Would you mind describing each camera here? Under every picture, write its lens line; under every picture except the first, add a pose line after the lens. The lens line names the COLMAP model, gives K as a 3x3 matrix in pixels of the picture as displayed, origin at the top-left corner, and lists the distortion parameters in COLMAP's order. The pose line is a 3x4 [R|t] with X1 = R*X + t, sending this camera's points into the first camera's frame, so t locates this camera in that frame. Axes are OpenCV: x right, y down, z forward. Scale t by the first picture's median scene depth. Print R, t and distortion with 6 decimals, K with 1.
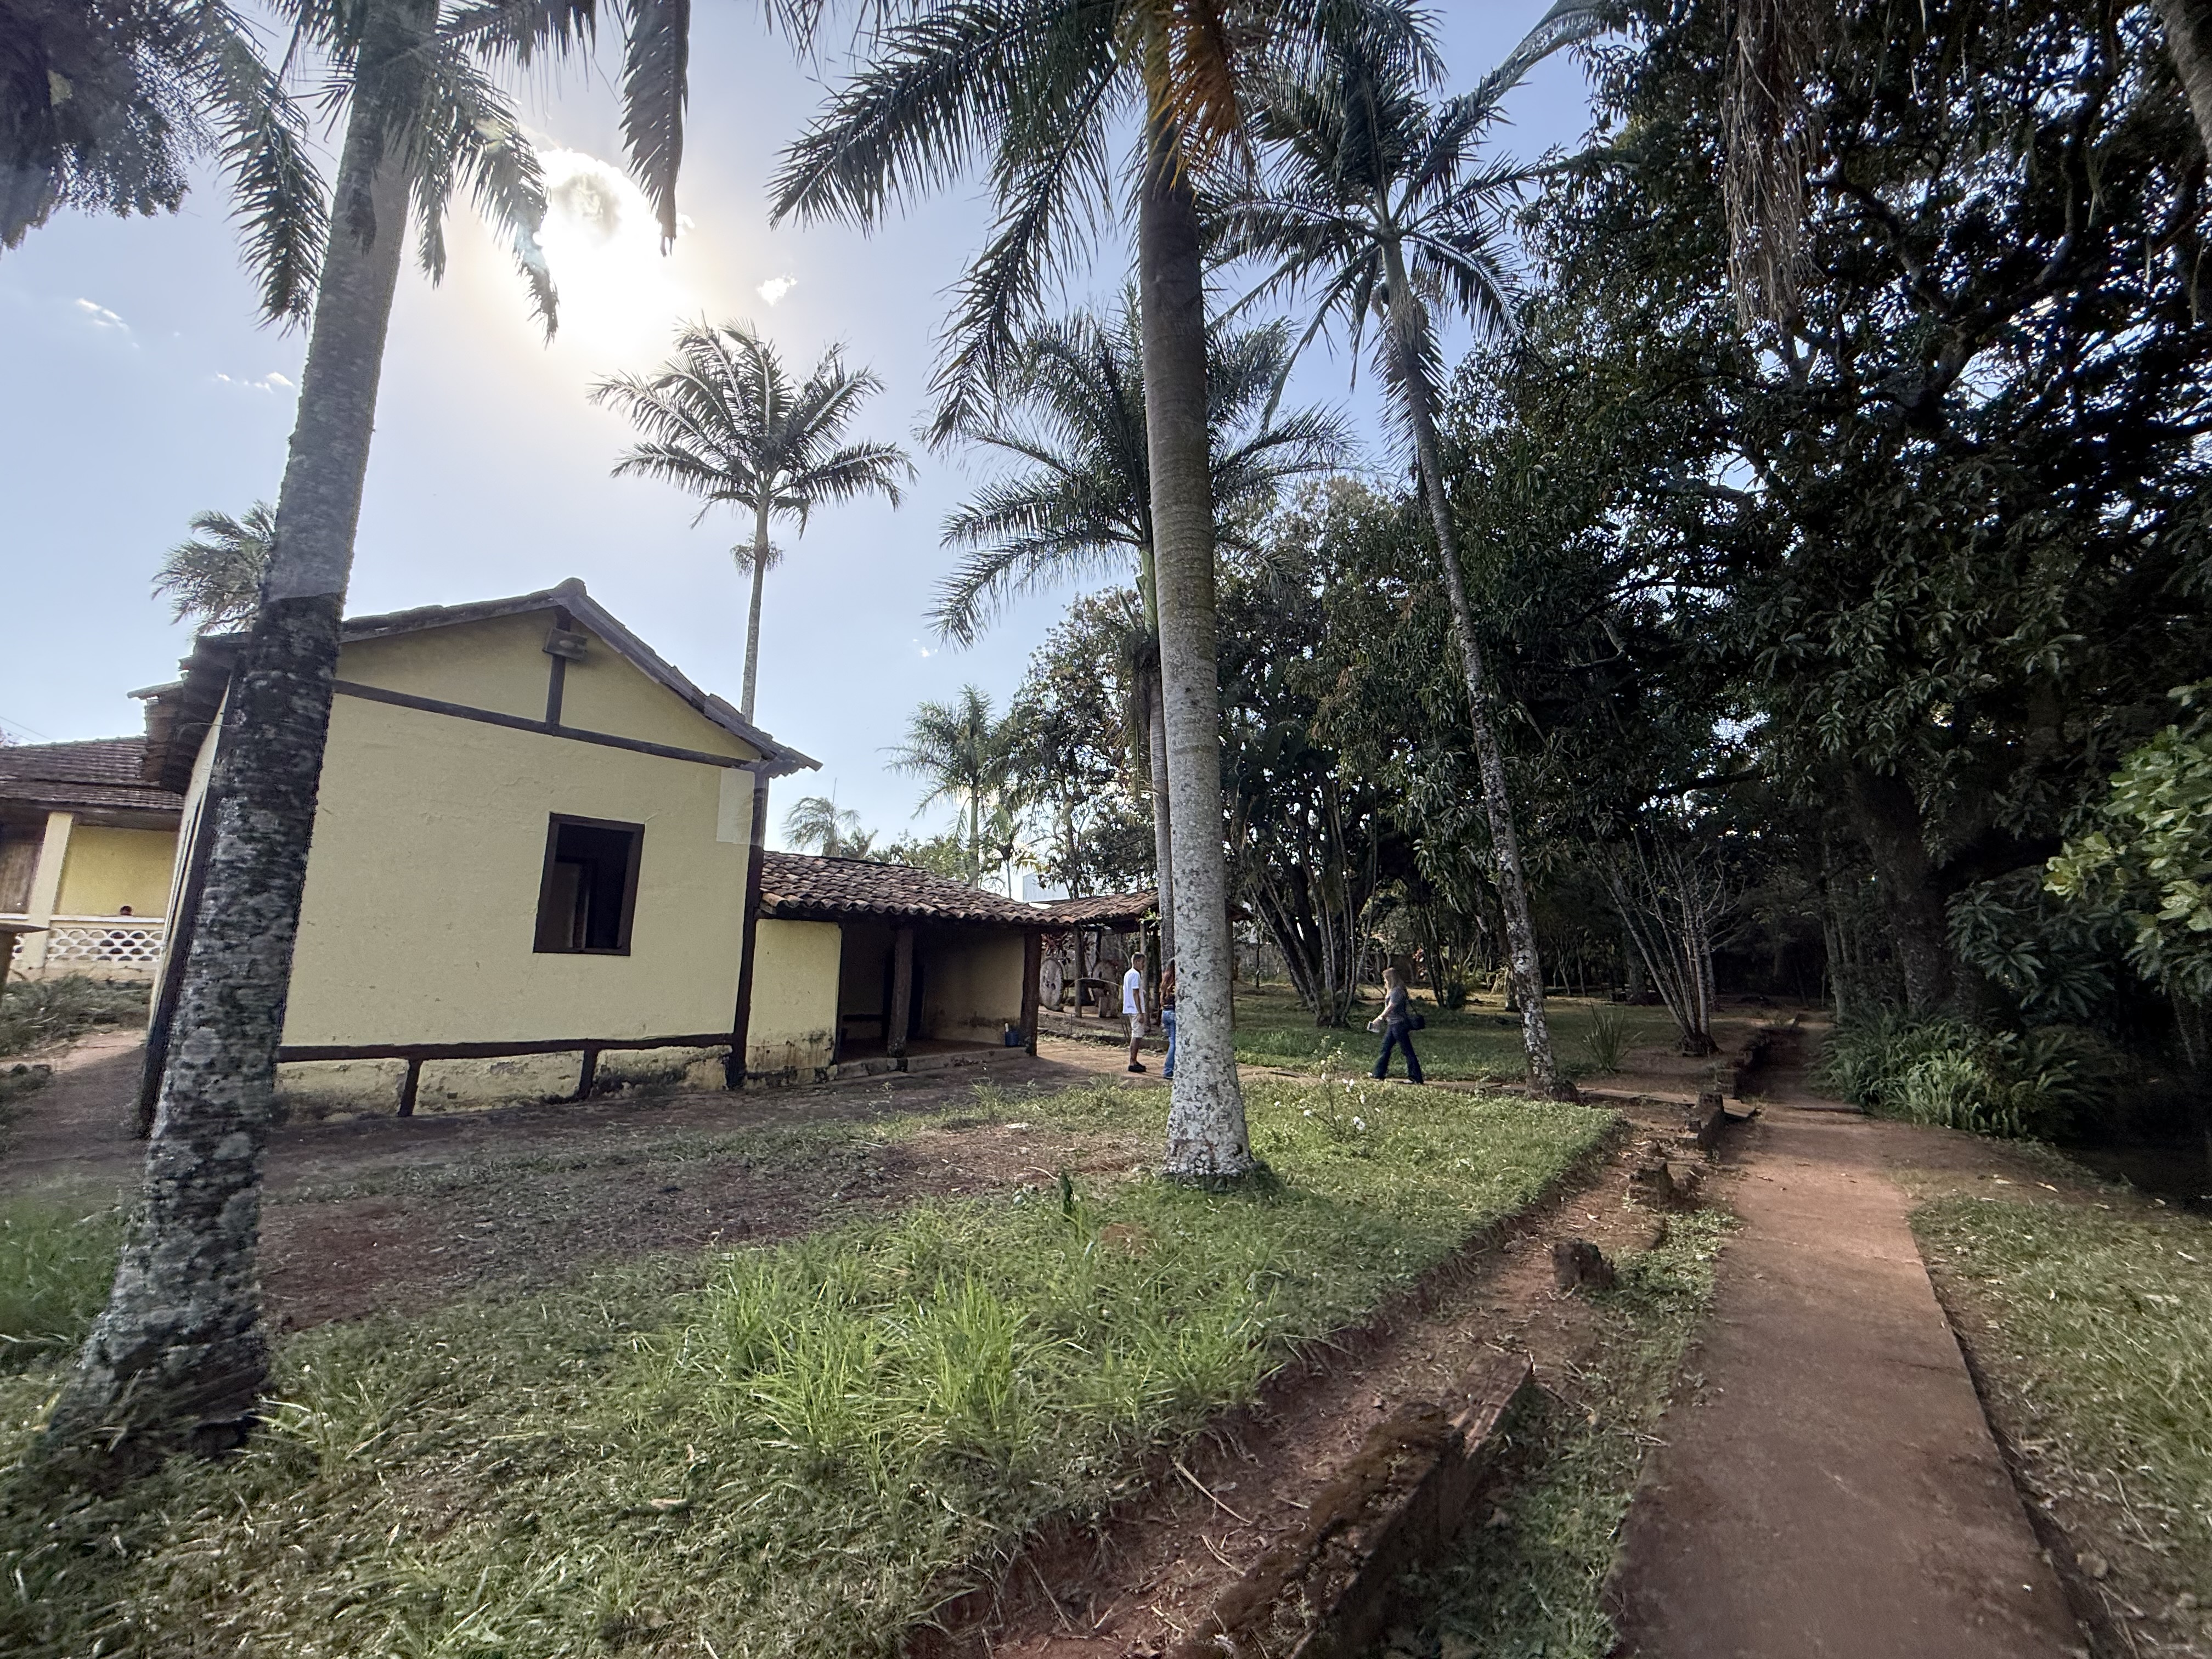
lens RADIAL K [[884.0, 0, 1099.1], [0, 884.0, 826.1], [0, 0, 1]] dist [-0.001623, 0.000626]
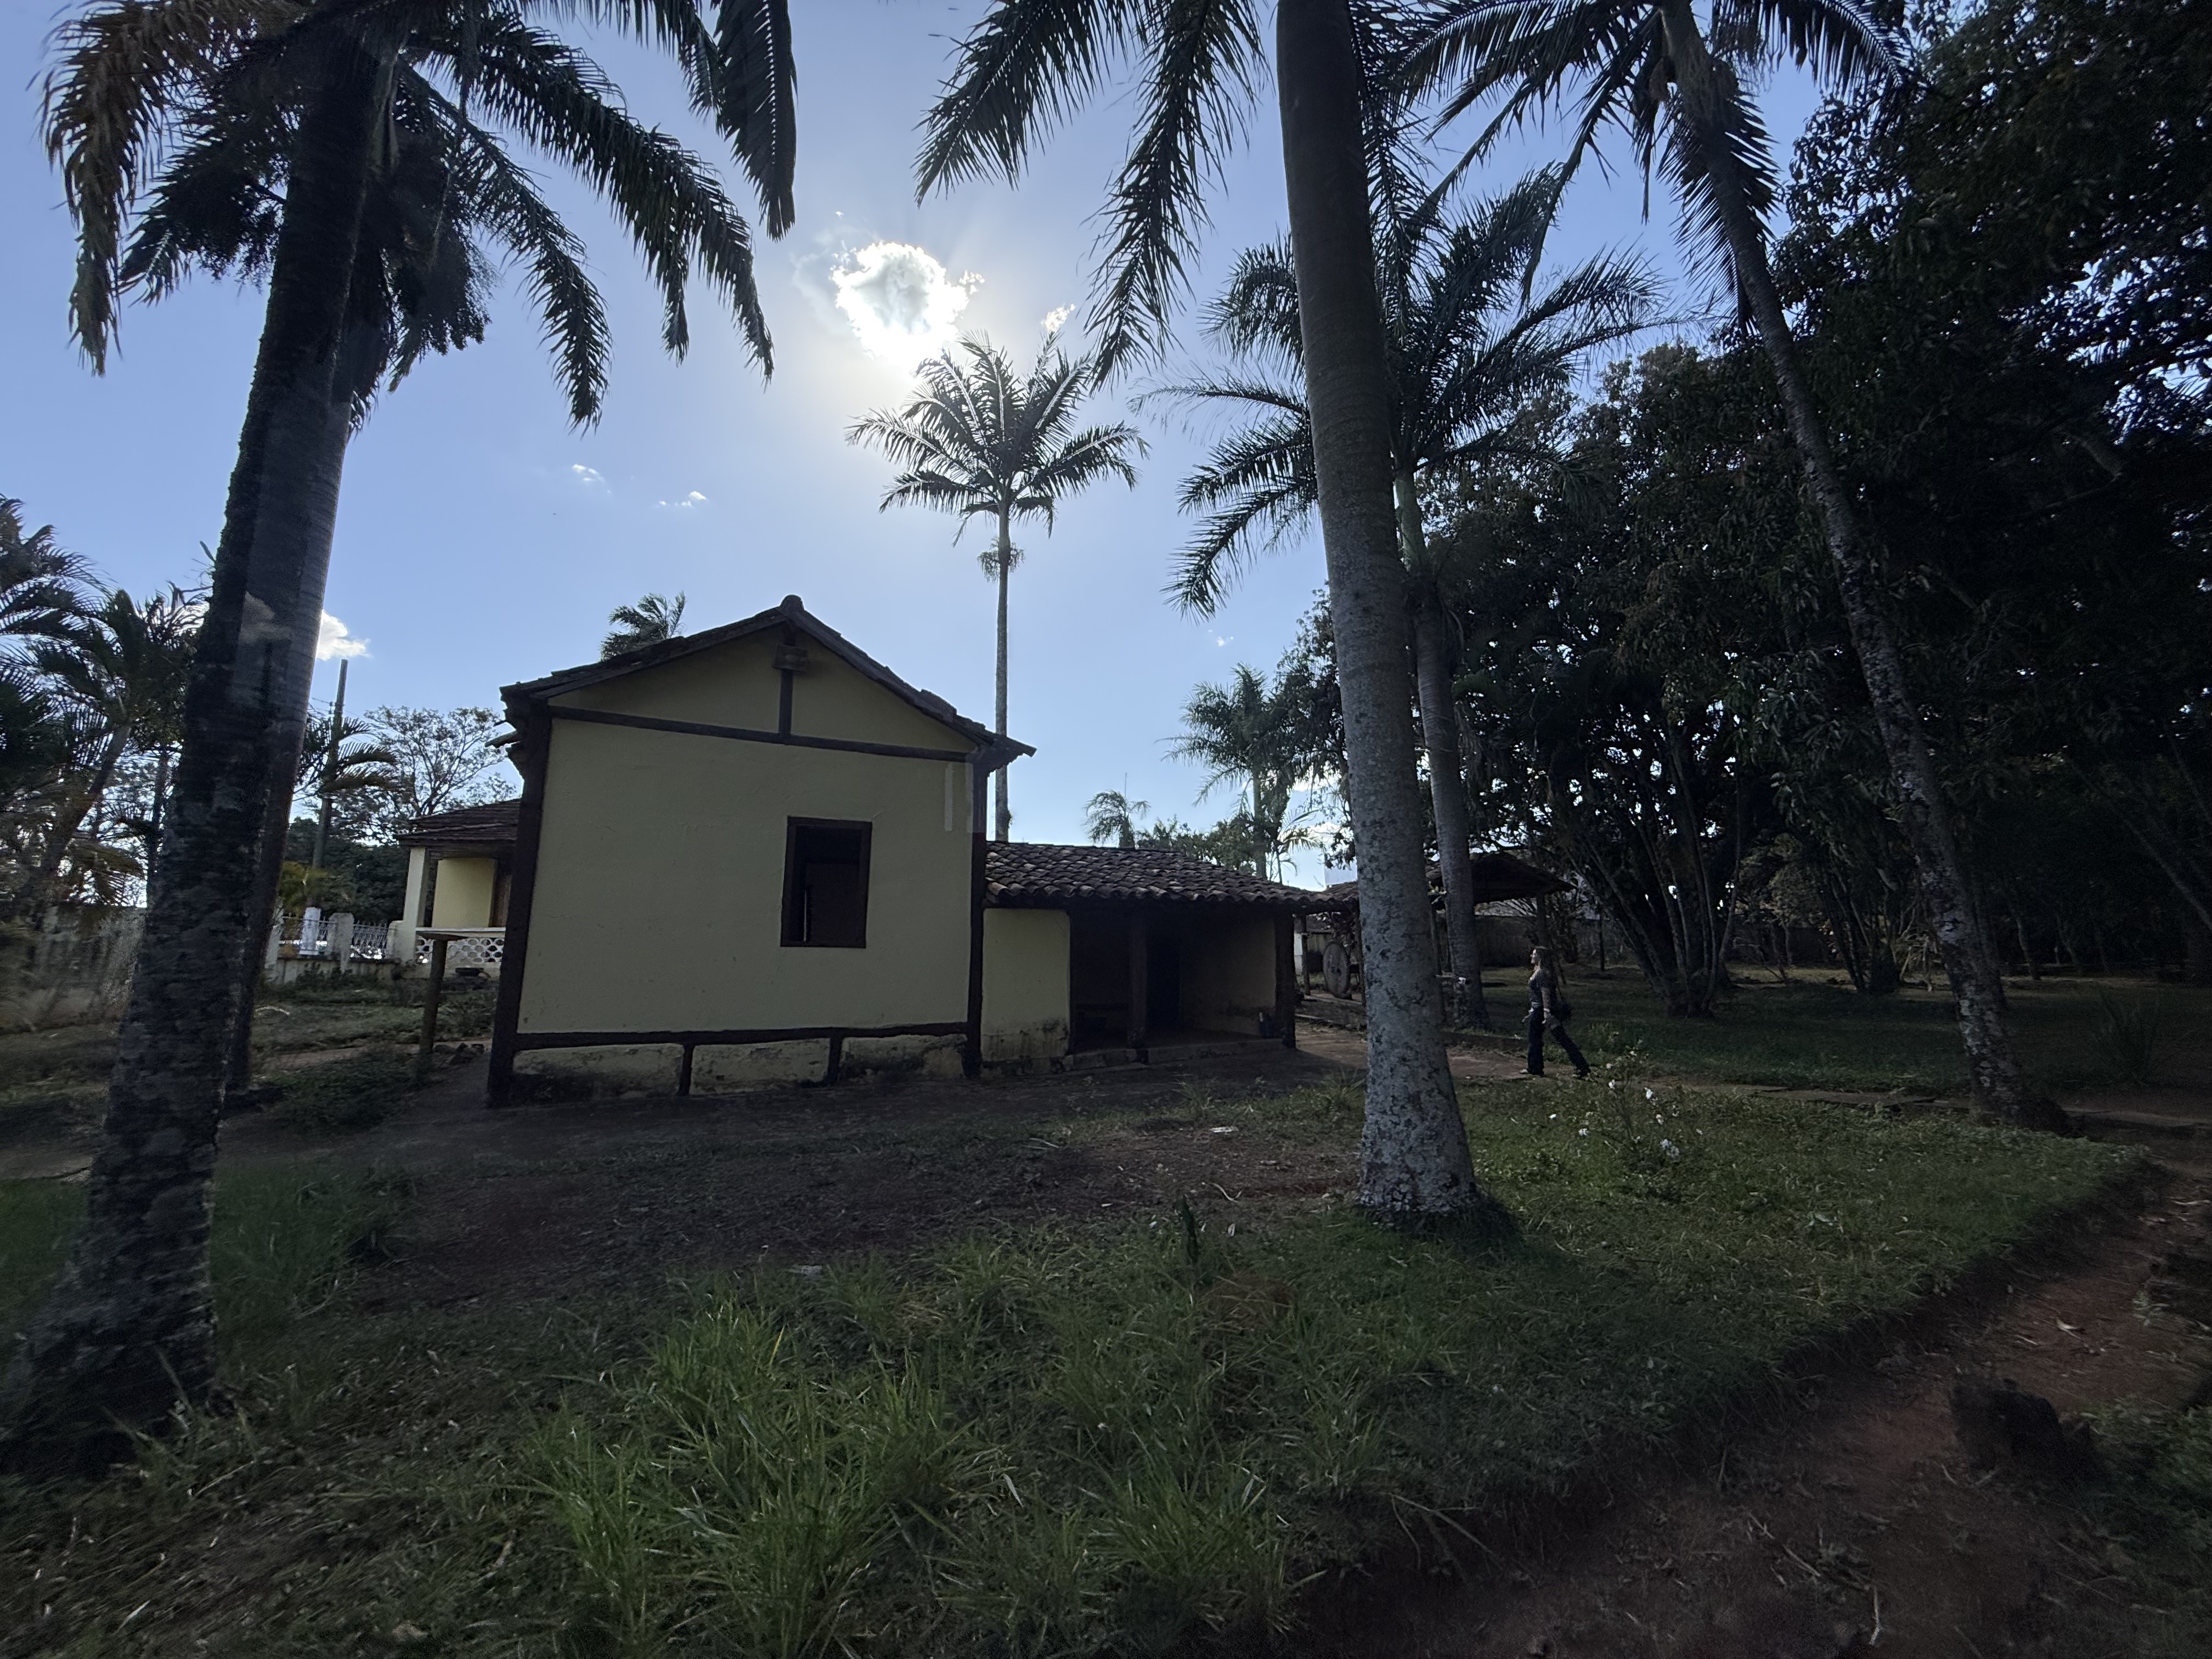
lens RADIAL K [[884.0, 0, 1099.1], [0, 884.0, 826.1], [0, 0, 1]] dist [-0.001623, 0.000626]
pose [[0.937417, -0.069804, -0.341141, 0.086484], [0.074492, 0.997221, 0.000643, 0.021200], [0.340148, -0.026015, 0.940012, 0.105936]]
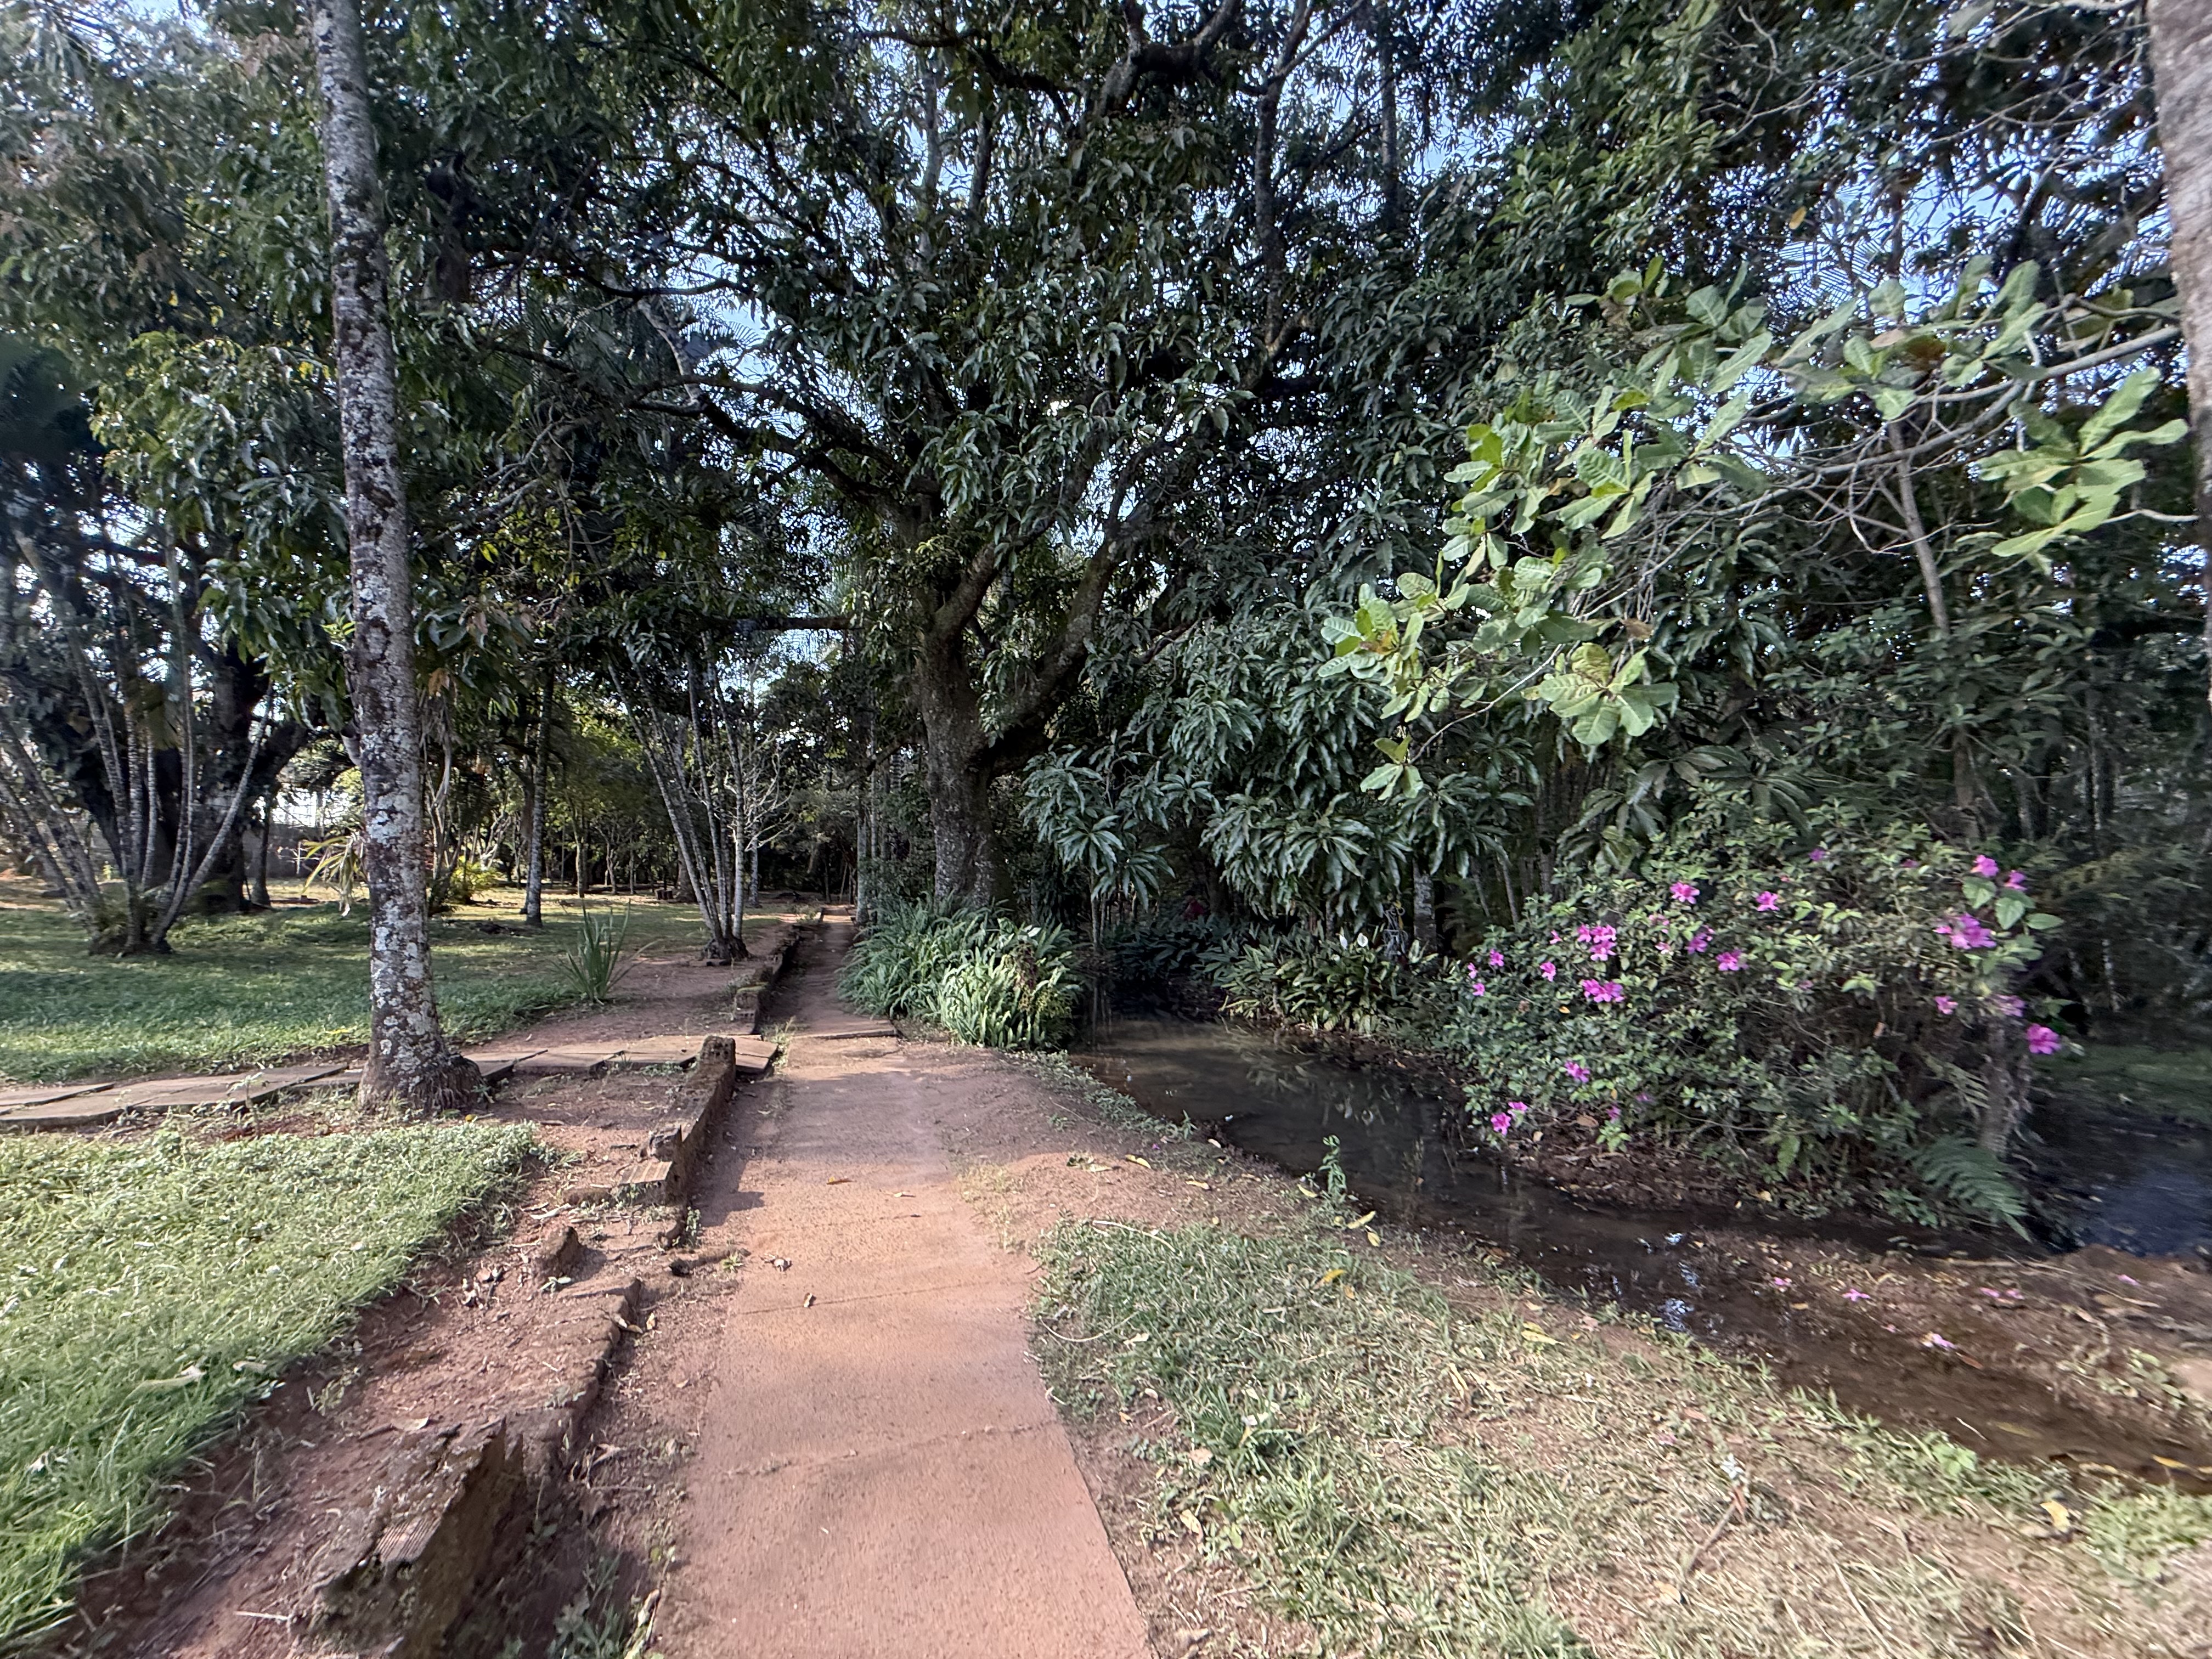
lens RADIAL K [[884.0, 0, 1099.1], [0, 884.0, 826.1], [0, 0, 1]] dist [-0.001623, 0.000626]
pose [[0.567312, 0.051412, 0.821897, 0.308330], [-0.143473, 0.988956, 0.037170, 0.085234], [-0.810909, -0.139008, 0.568422, 0.427238]]
